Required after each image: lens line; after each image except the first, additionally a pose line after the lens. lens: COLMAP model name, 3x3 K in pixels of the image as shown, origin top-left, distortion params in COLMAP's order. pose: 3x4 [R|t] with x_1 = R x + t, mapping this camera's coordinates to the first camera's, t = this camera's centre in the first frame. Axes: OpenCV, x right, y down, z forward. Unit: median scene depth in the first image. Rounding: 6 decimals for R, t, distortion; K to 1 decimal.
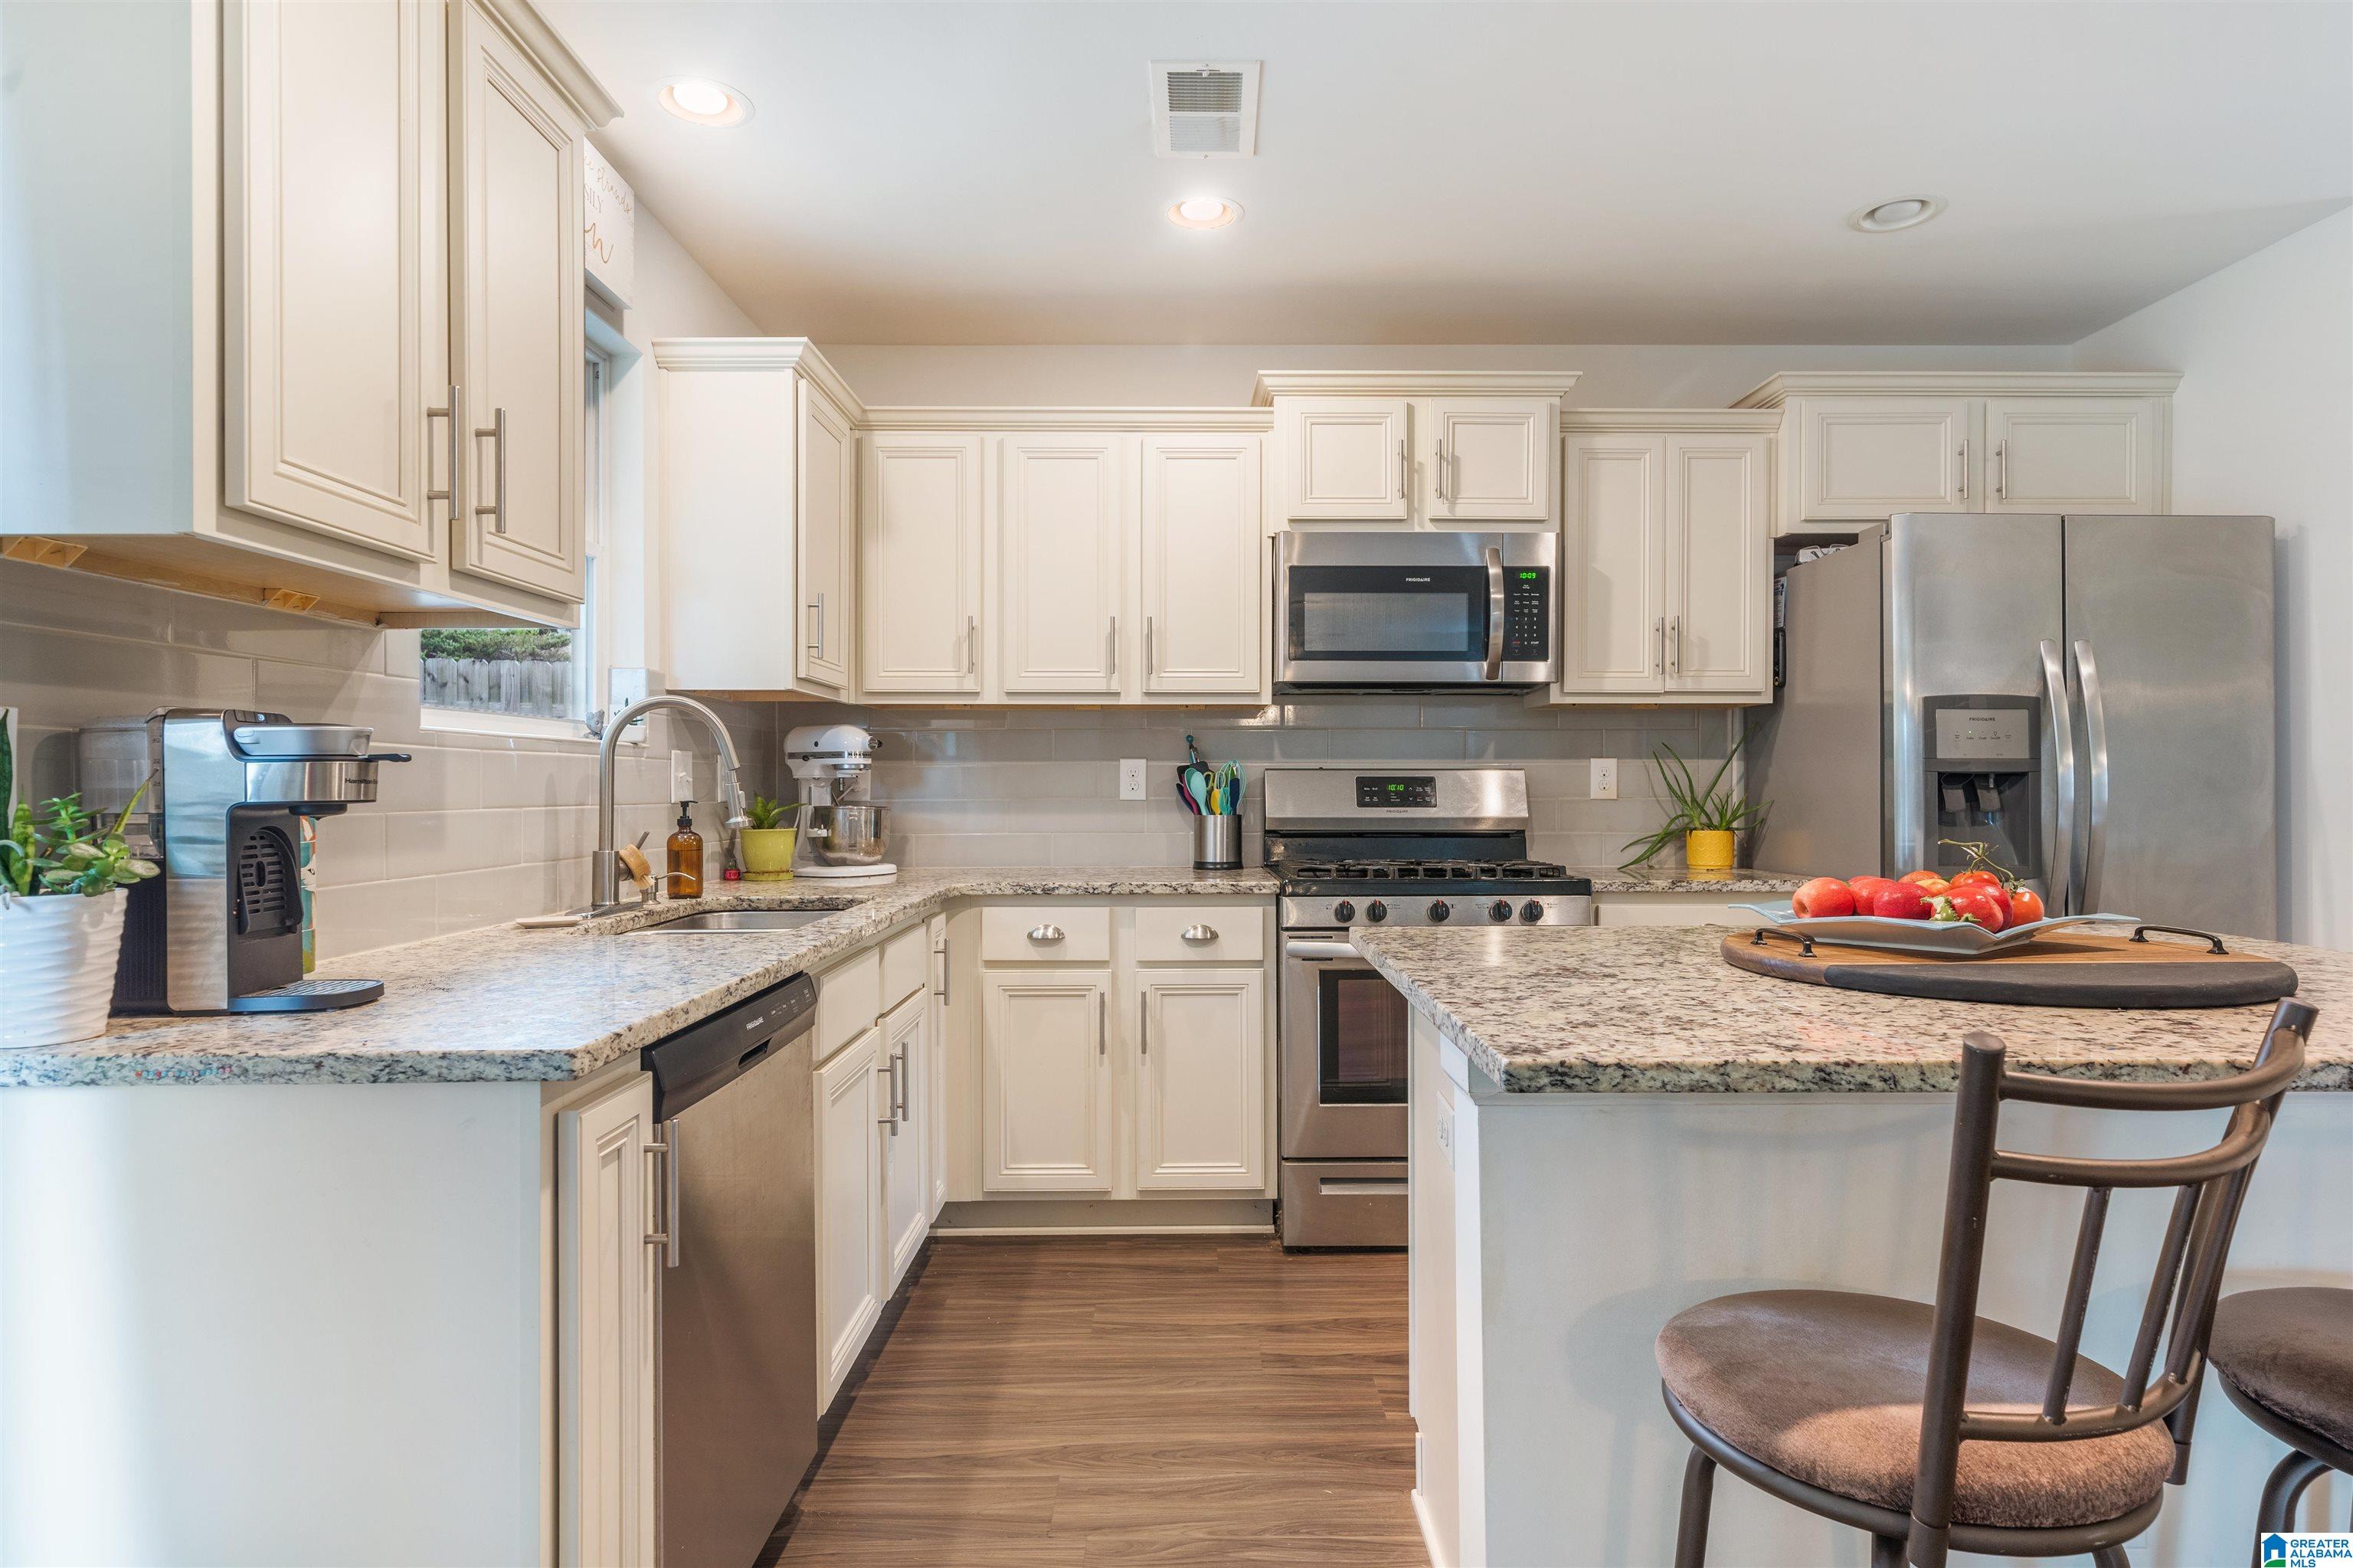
lens RADIAL K [[1293.8, 0, 1178.1], [0, 1293.8, 784.9], [0, 0, 1]] dist [-0.020519, -0.001150]
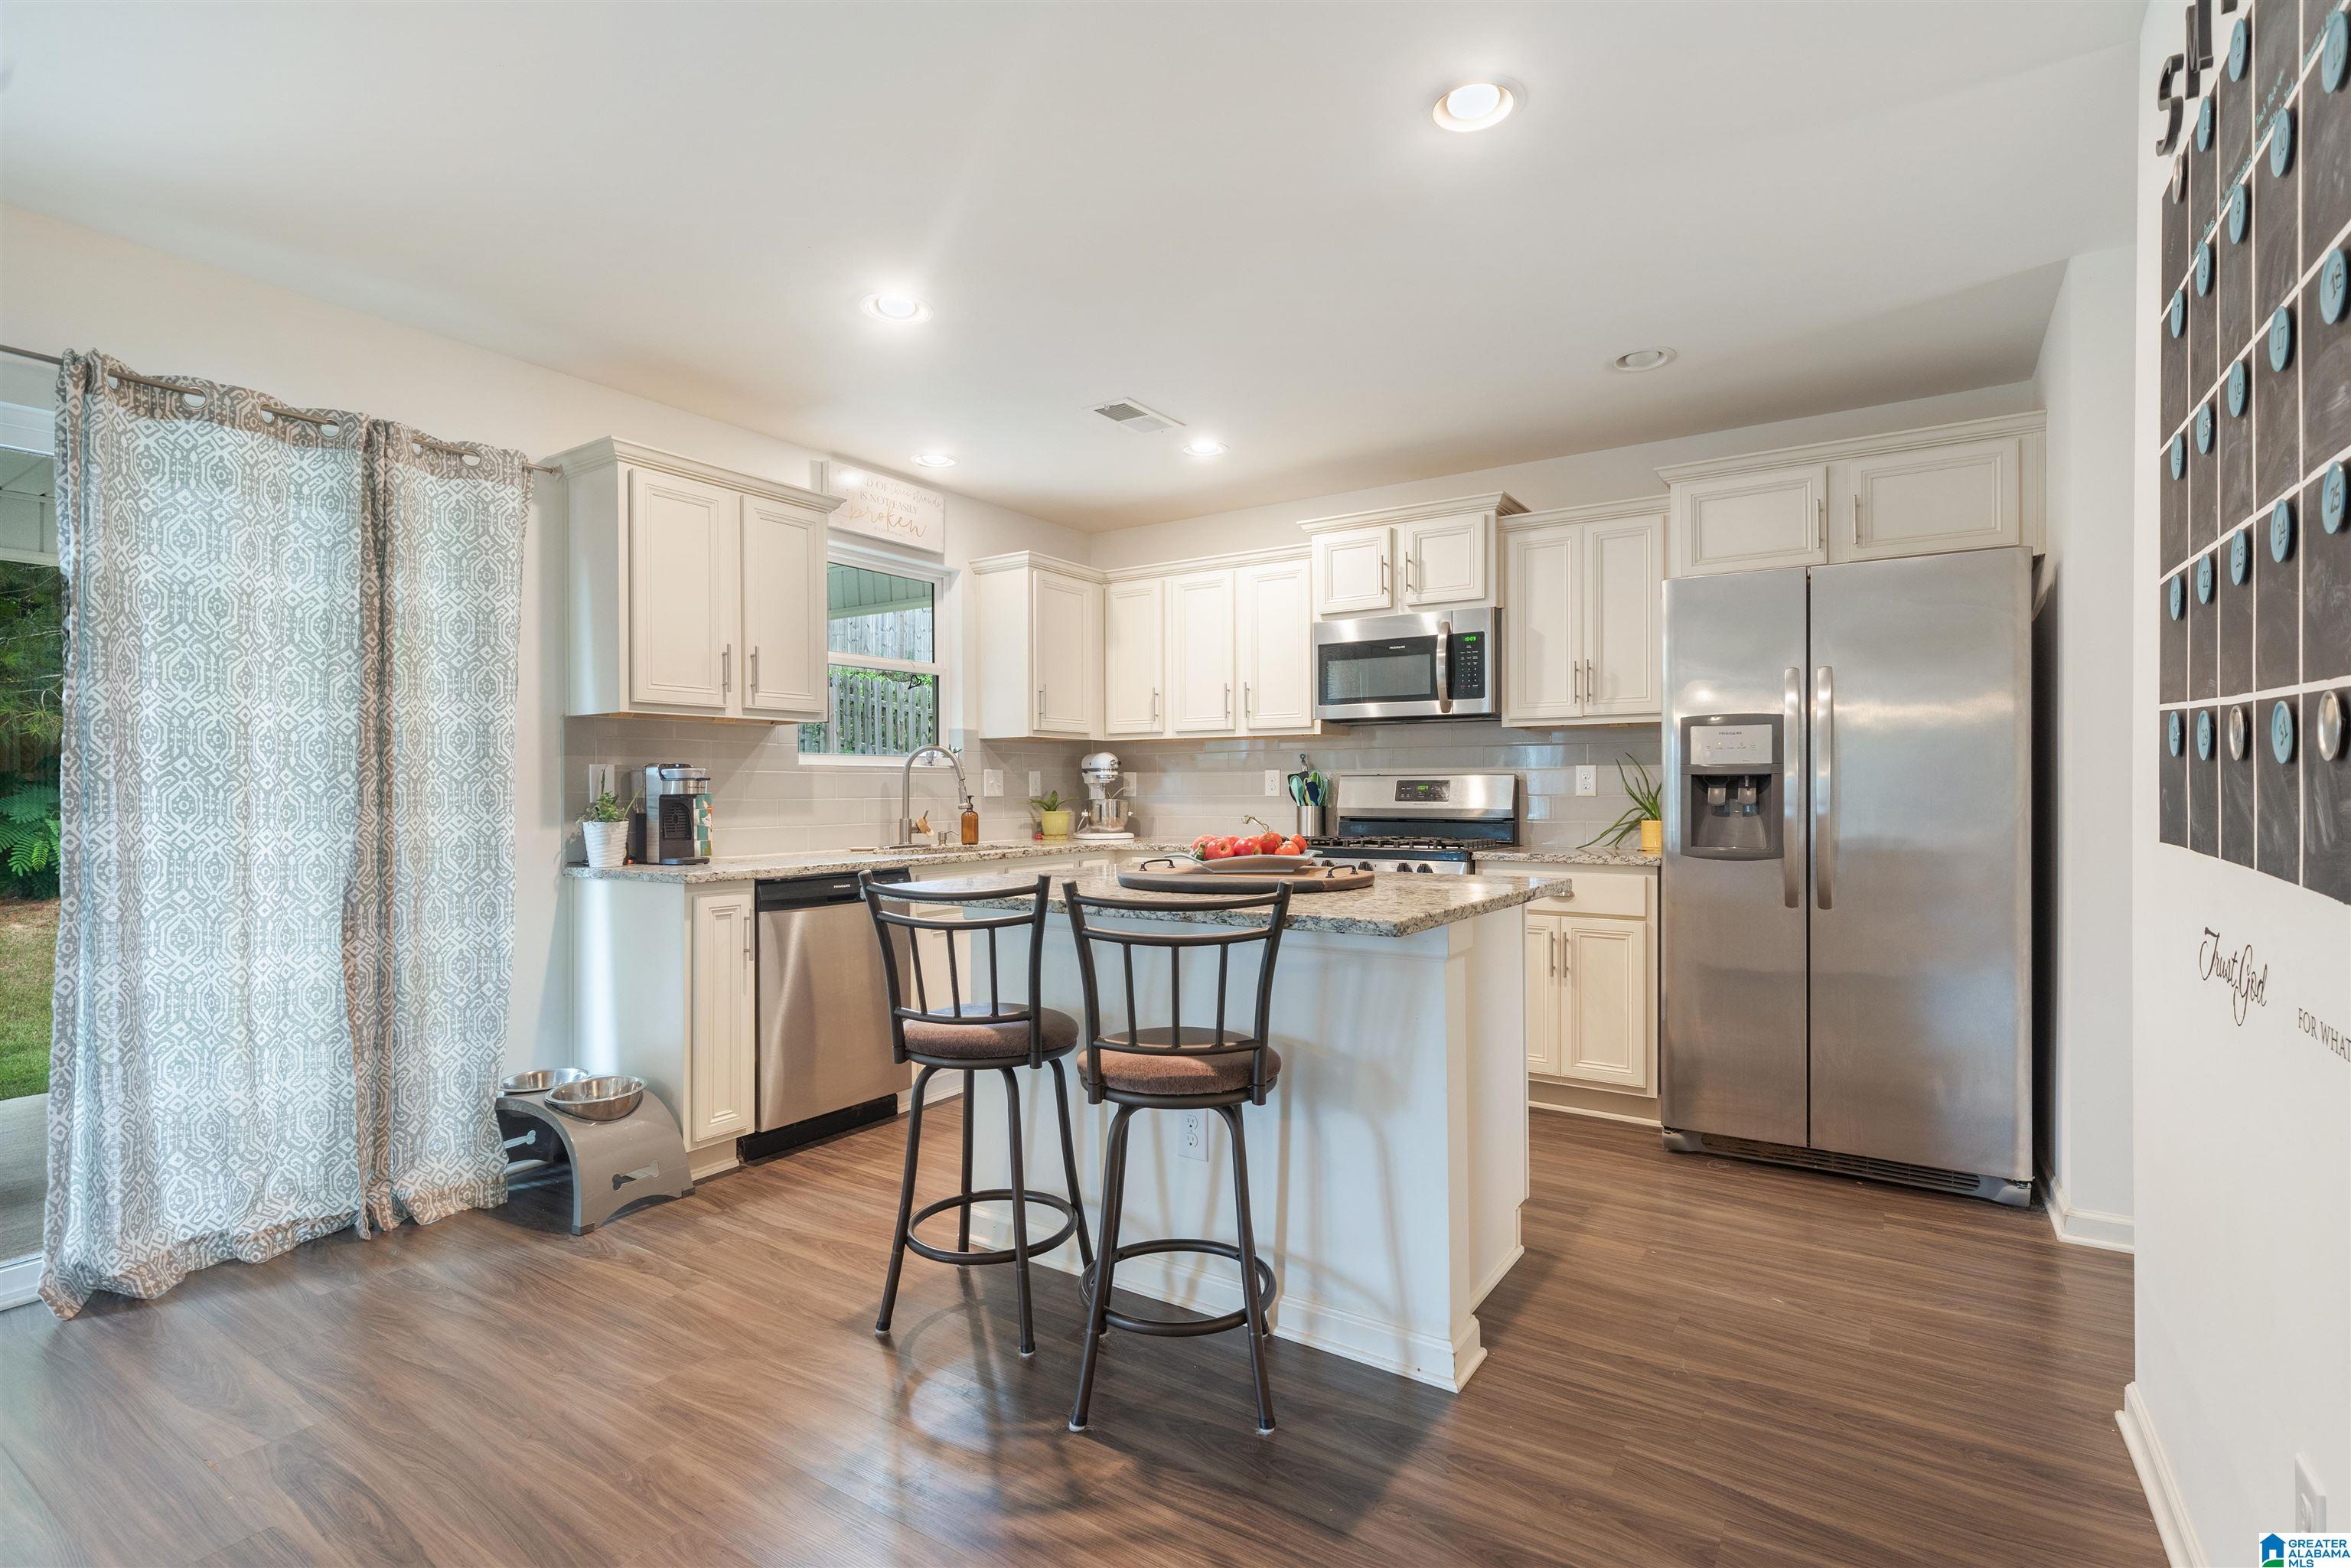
lens RADIAL K [[1094.3, 0, 1177.8], [0, 1094.3, 788.2], [0, 0, 1]] dist [-0.031854, -0.000068]
pose [[0.833355, -0.002689, -0.552732, 0.666228], [0.003760, 0.999993, 0.000805, 0.000675], [0.552725, -0.002749, 0.833359, -0.181663]]
